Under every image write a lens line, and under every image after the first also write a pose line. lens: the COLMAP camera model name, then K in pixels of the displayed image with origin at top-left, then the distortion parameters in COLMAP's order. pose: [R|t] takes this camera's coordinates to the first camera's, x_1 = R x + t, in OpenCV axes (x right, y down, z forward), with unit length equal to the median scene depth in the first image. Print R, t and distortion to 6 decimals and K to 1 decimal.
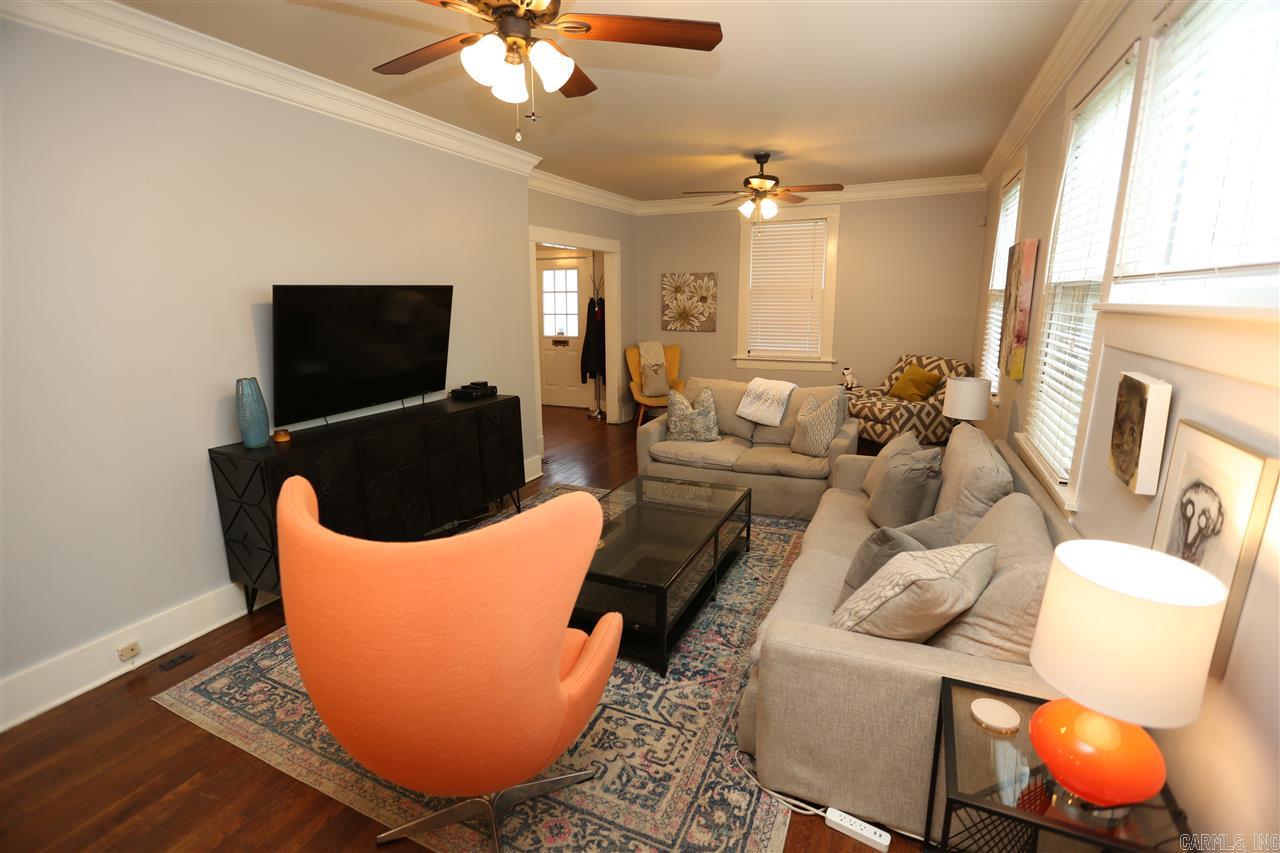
lens RADIAL K [[576.4, 0, 642.3], [0, 576.4, 422.3], [0, 0, 1]] dist [-0.056055, 0.020476]
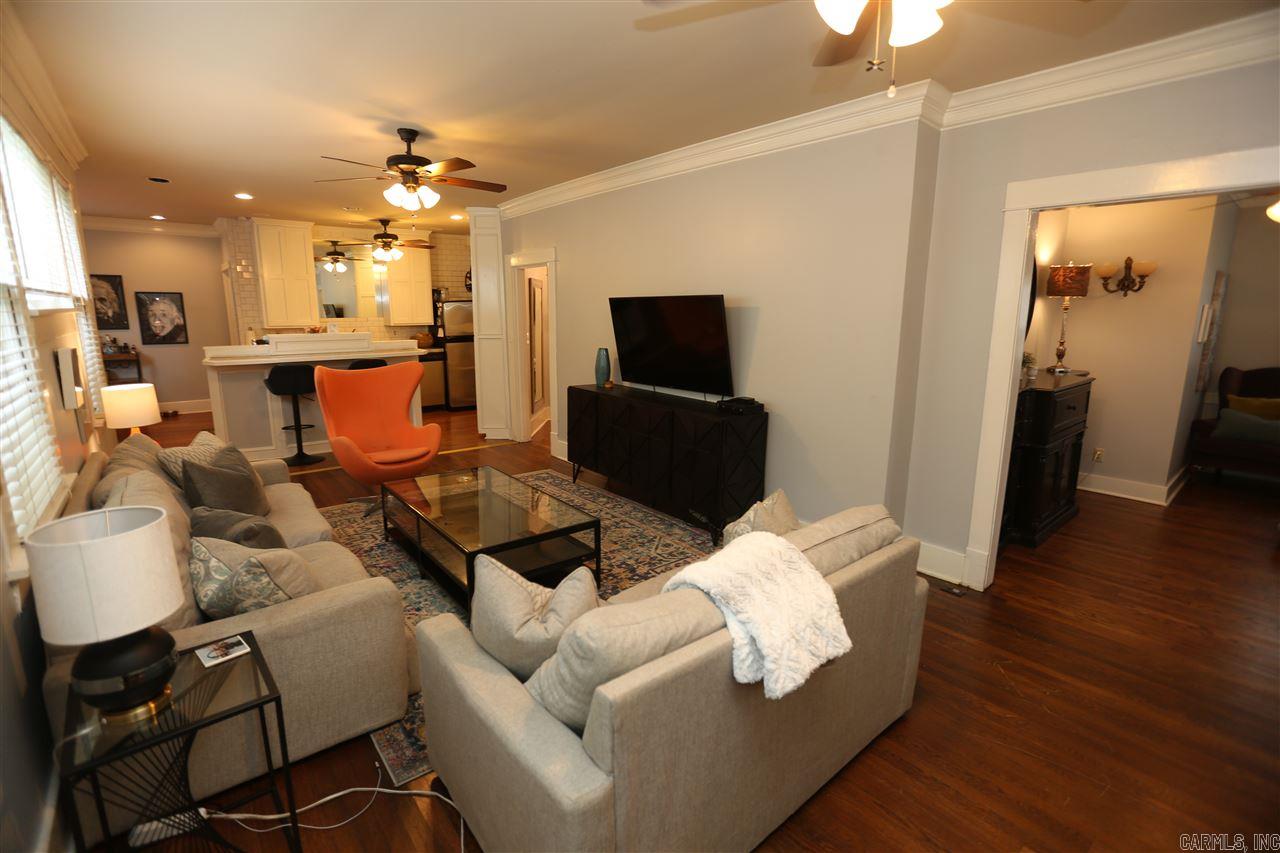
lens RADIAL K [[576.4, 0, 642.3], [0, 576.4, 422.3], [0, 0, 1]] dist [-0.056055, 0.020476]
pose [[-0.425332, 0.162007, -0.890419, 0.976283], [-0.209654, 0.939449, 0.271075, -0.391588], [0.880419, 0.301977, -0.365612, 1.894962]]
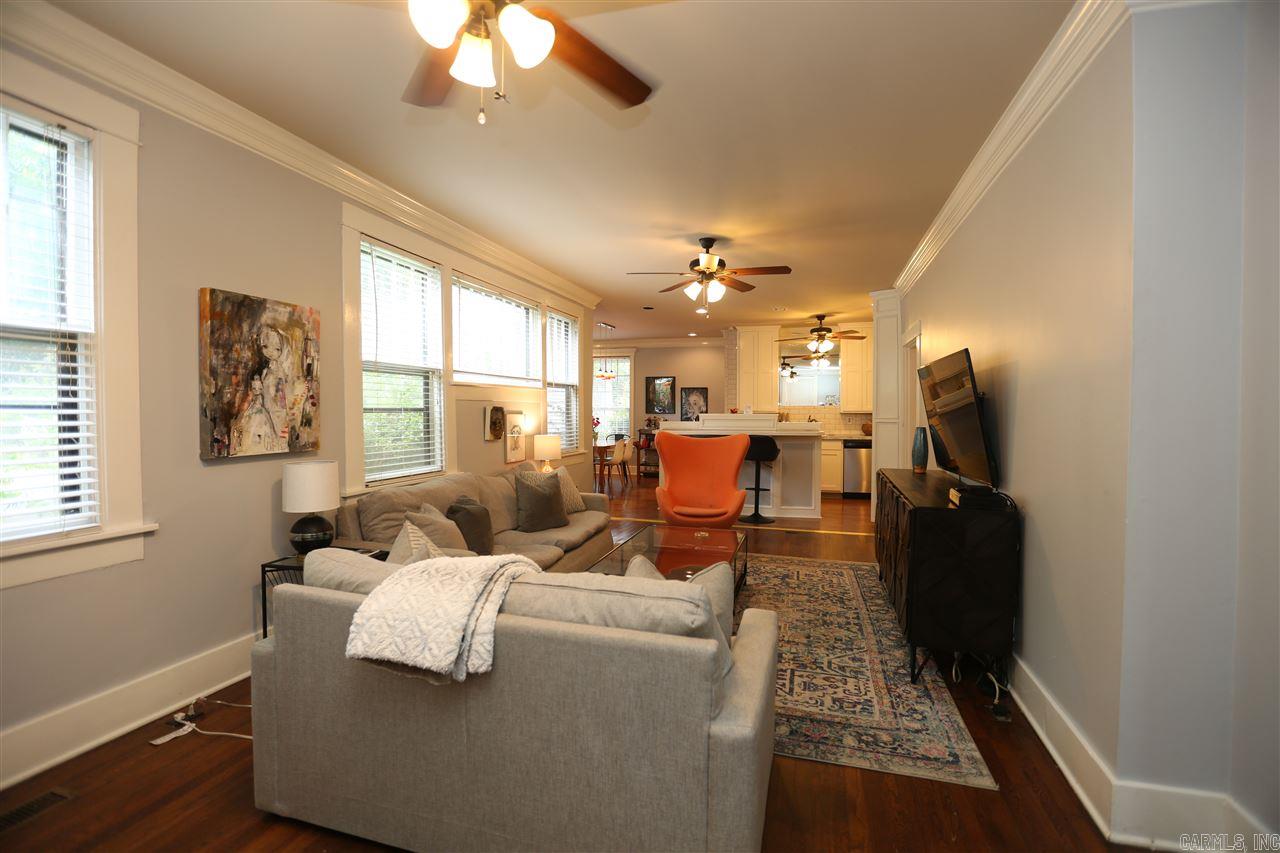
lens RADIAL K [[576.4, 0, 642.3], [0, 576.4, 422.3], [0, 0, 1]] dist [-0.056055, 0.020476]
pose [[-0.987181, -0.006229, -0.159483, 0.323567], [-0.044216, 0.970801, 0.235775, -0.432388], [0.153357, 0.239804, -0.958632, 2.422270]]
